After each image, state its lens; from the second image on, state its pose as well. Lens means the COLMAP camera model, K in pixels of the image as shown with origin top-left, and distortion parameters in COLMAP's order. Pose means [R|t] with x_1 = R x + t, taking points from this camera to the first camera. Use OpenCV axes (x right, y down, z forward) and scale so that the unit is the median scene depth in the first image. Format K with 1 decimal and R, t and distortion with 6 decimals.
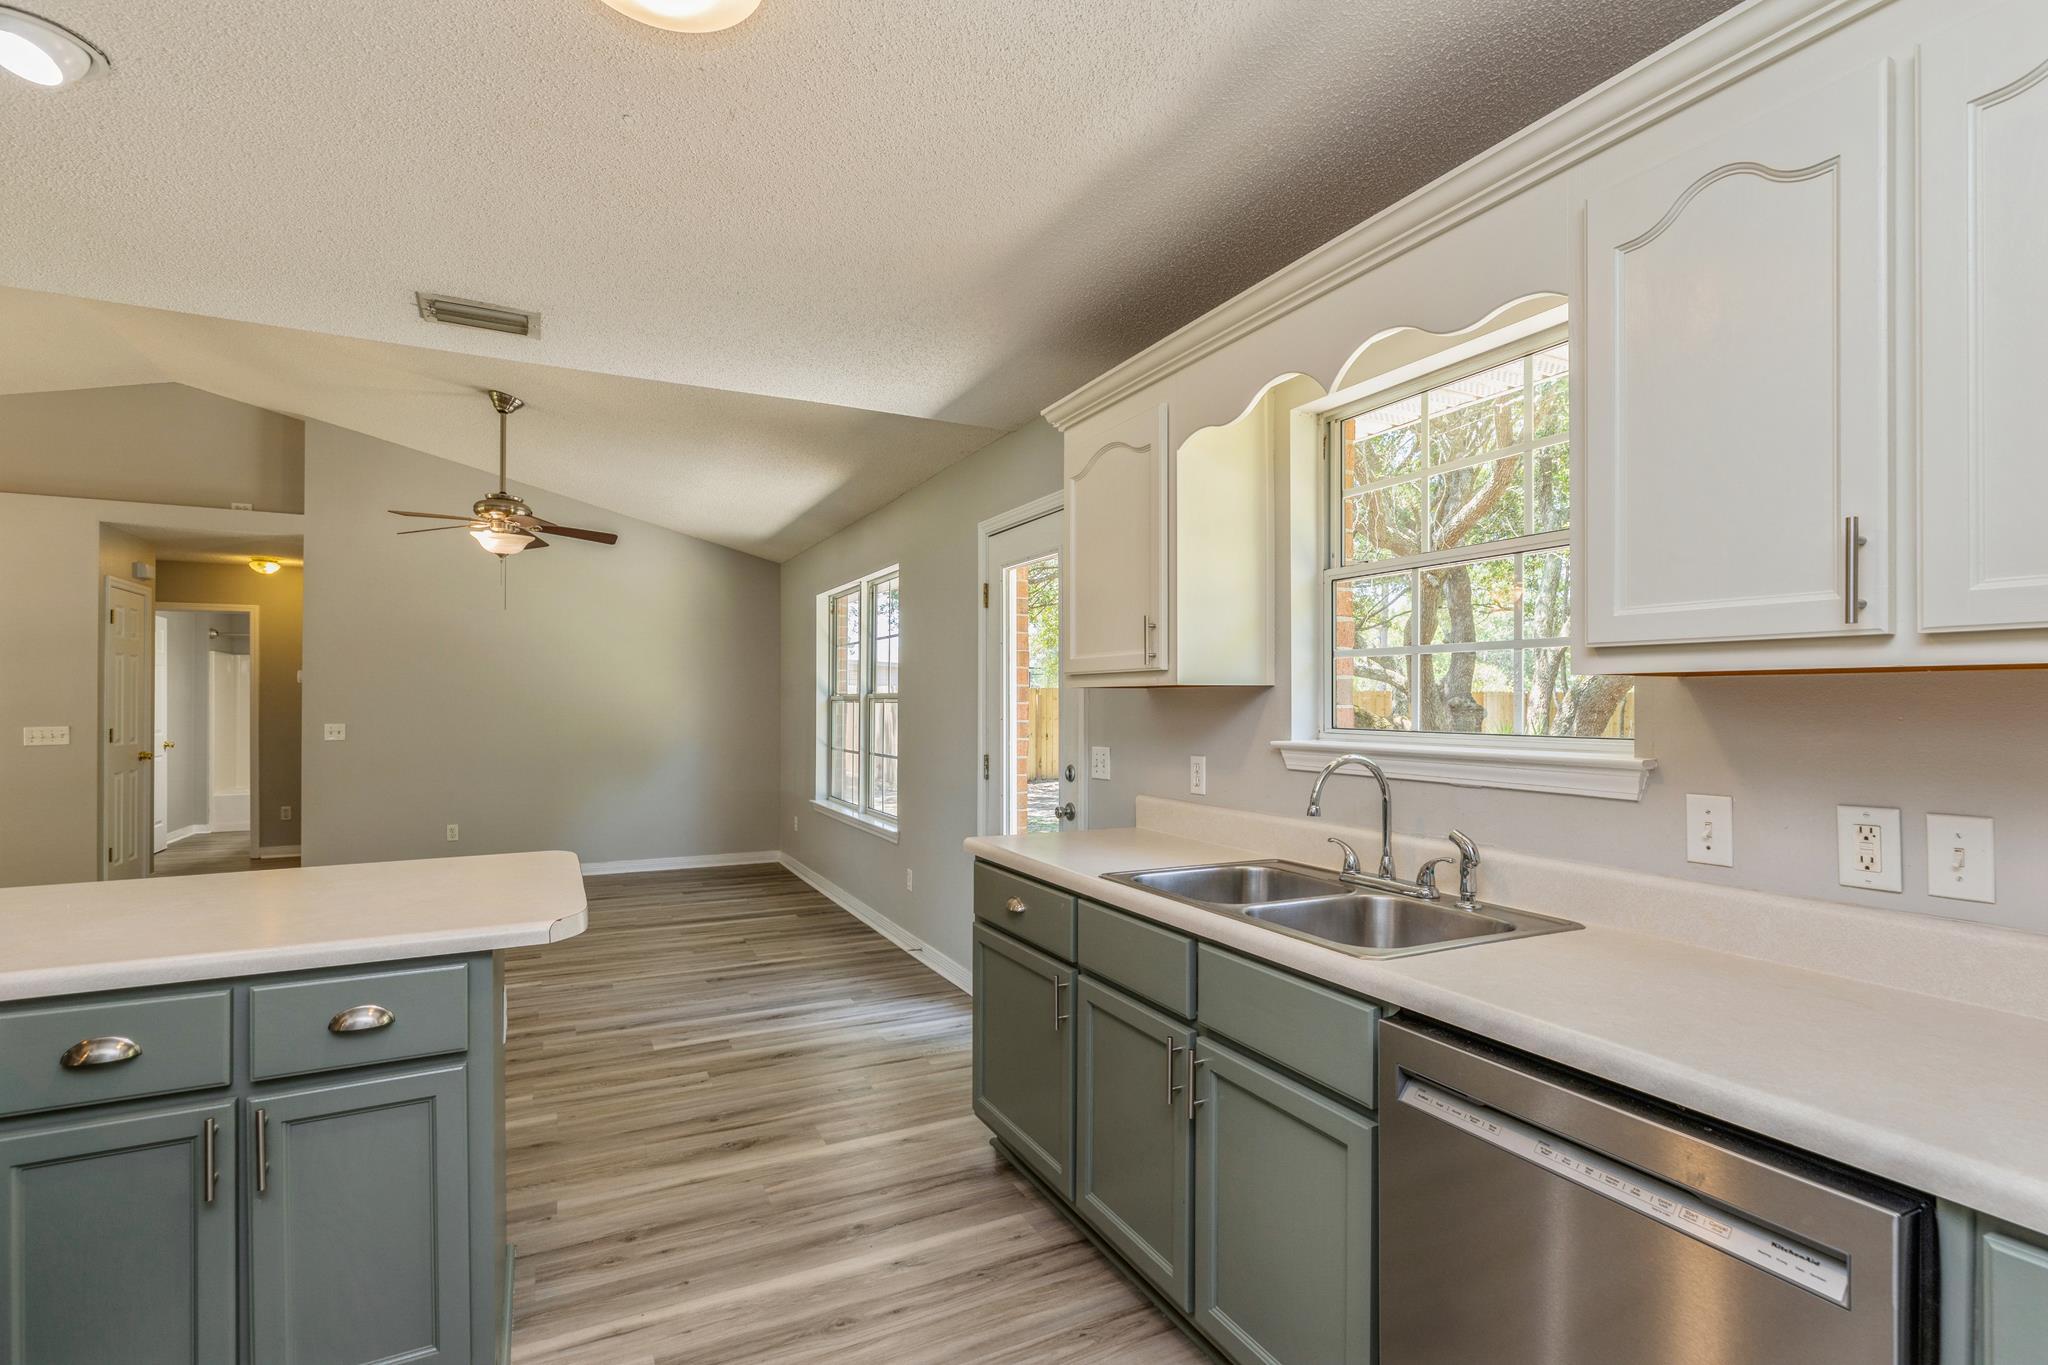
lens RADIAL K [[955.5, 0, 1014.5], [0, 955.5, 695.7], [0, 0, 1]] dist [-0.000217, 0.000653]
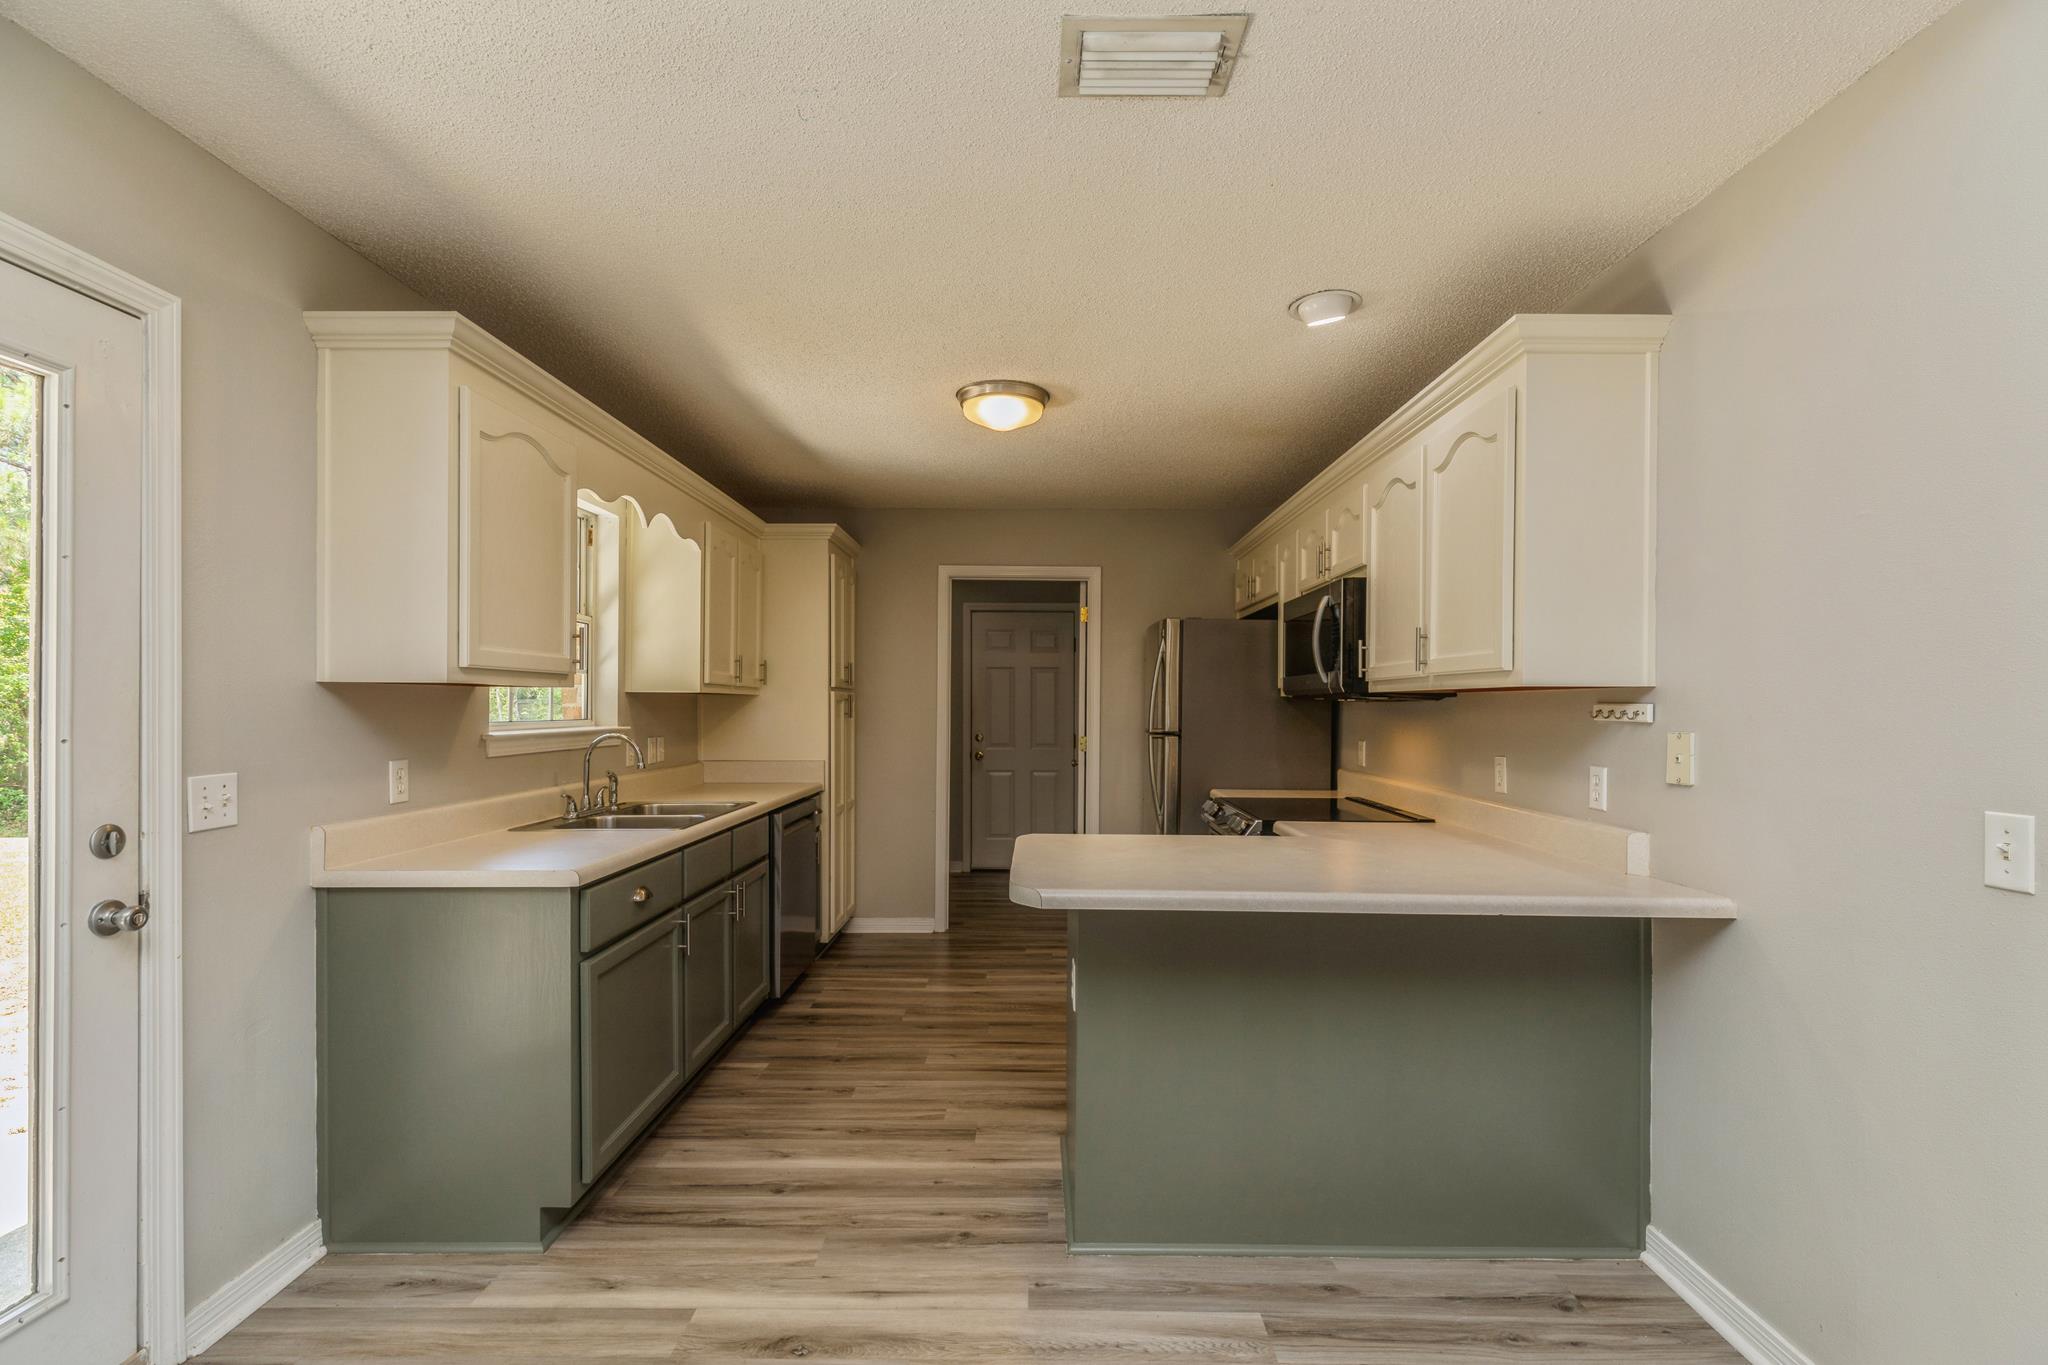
lens RADIAL K [[924.7, 0, 1042.9], [0, 924.7, 708.9], [0, 0, 1]] dist [0.005242, 0.000120]
pose [[-0.899609, -0.007480, 0.436632, -0.575855], [-0.009211, 0.999956, -0.001846, 0.007780], [-0.436599, -0.005683, -0.899638, 1.183097]]
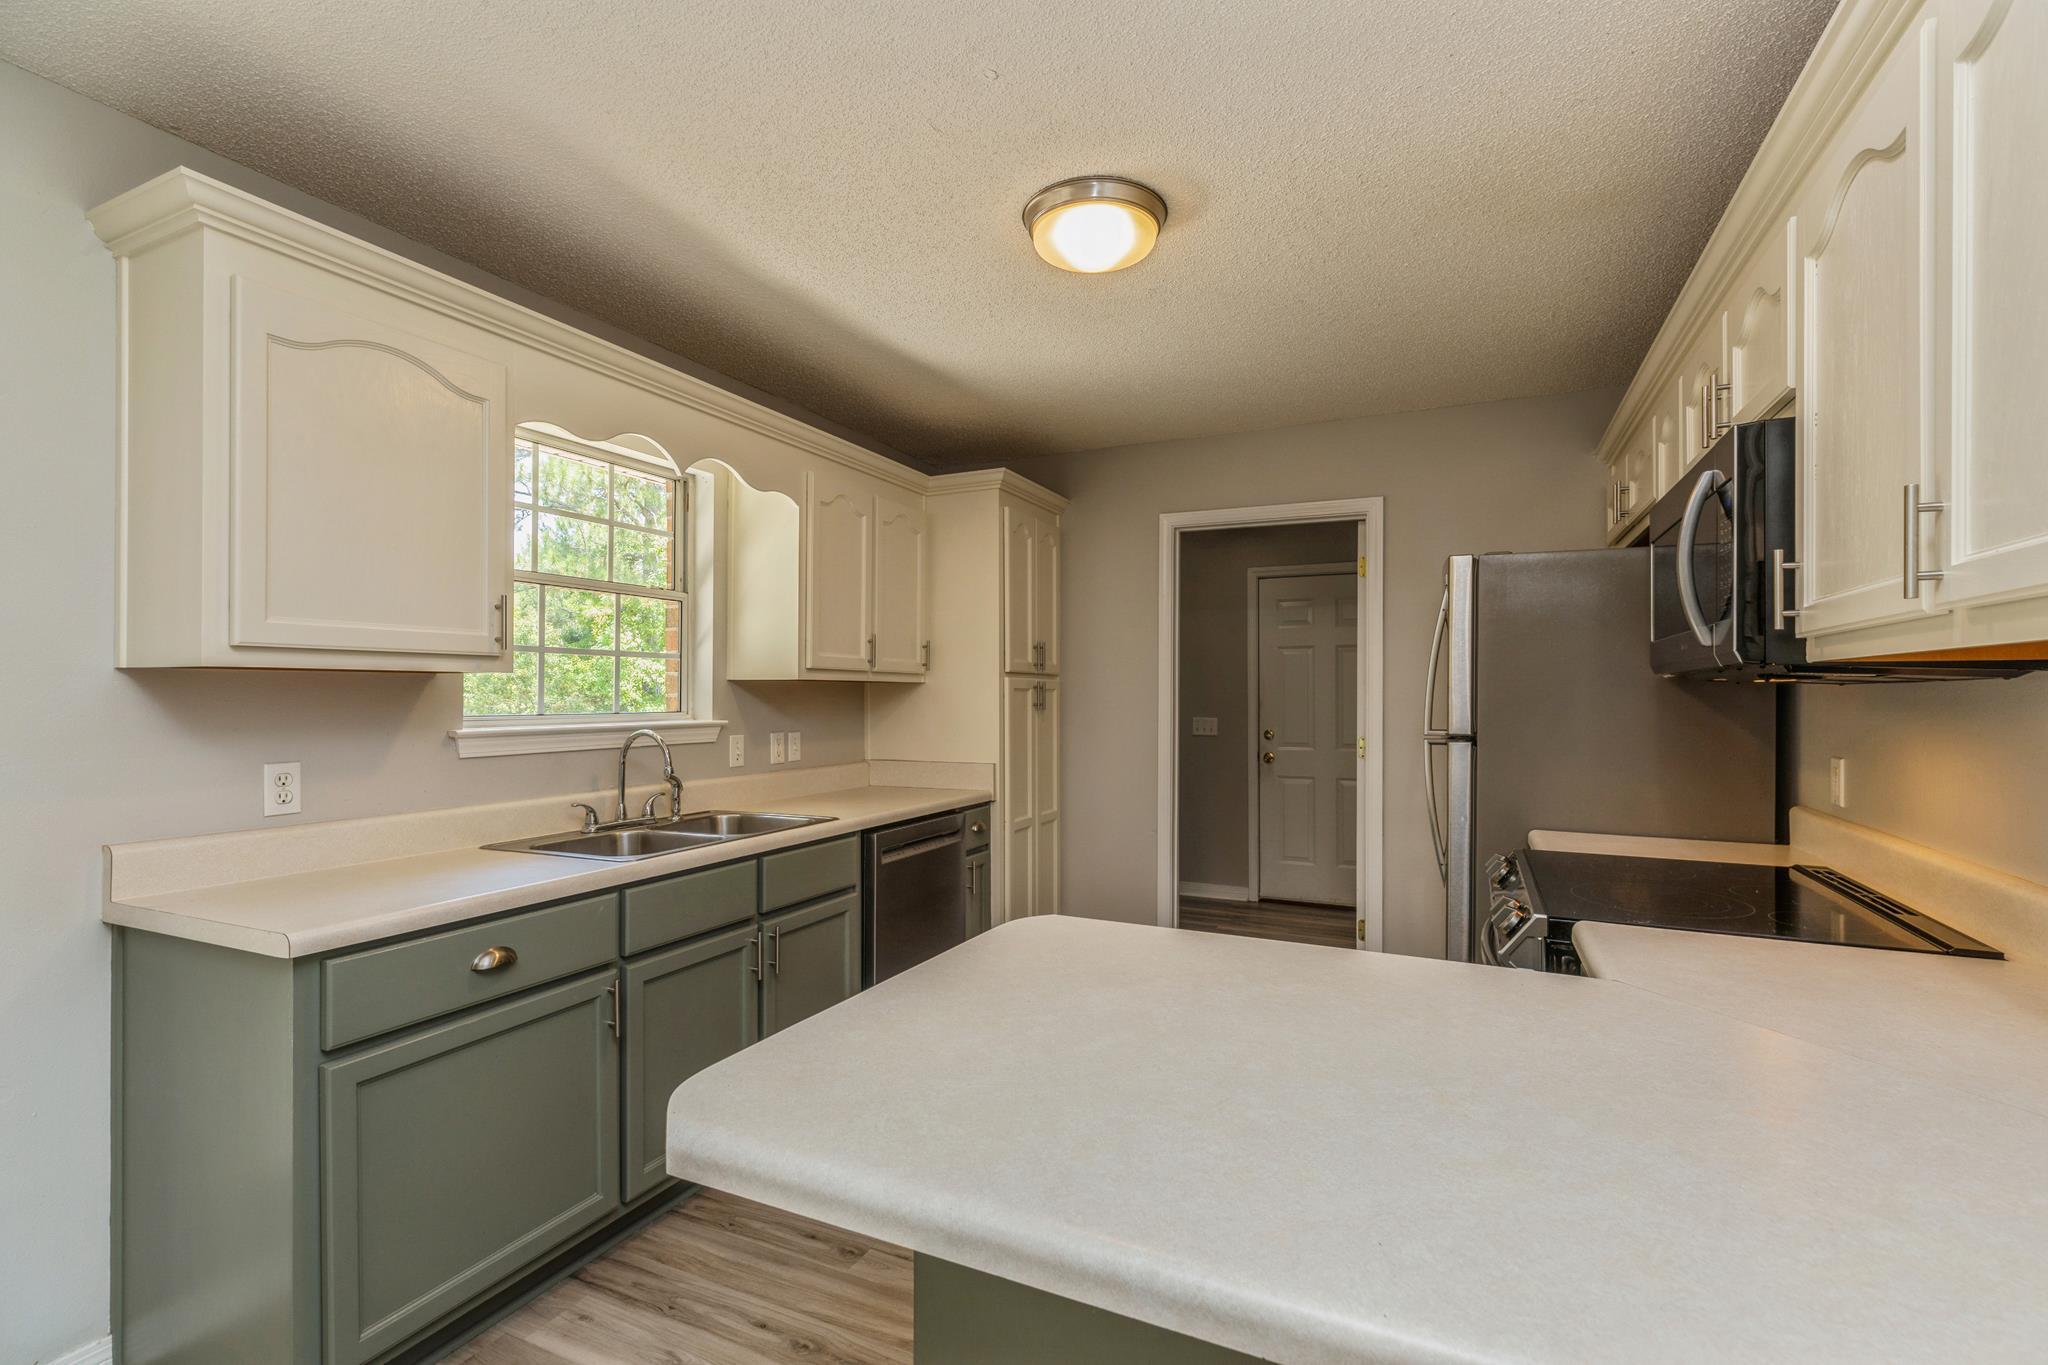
lens RADIAL K [[924.7, 0, 1037.8], [0, 924.7, 687.3], [0, 0, 1]] dist [0.005242, 0.000120]
pose [[-0.628454, 0.003644, 0.777838, -0.575650], [-0.007492, 0.999914, -0.010738, 0.005848], [-0.777811, -0.012576, -0.628373, 0.774387]]
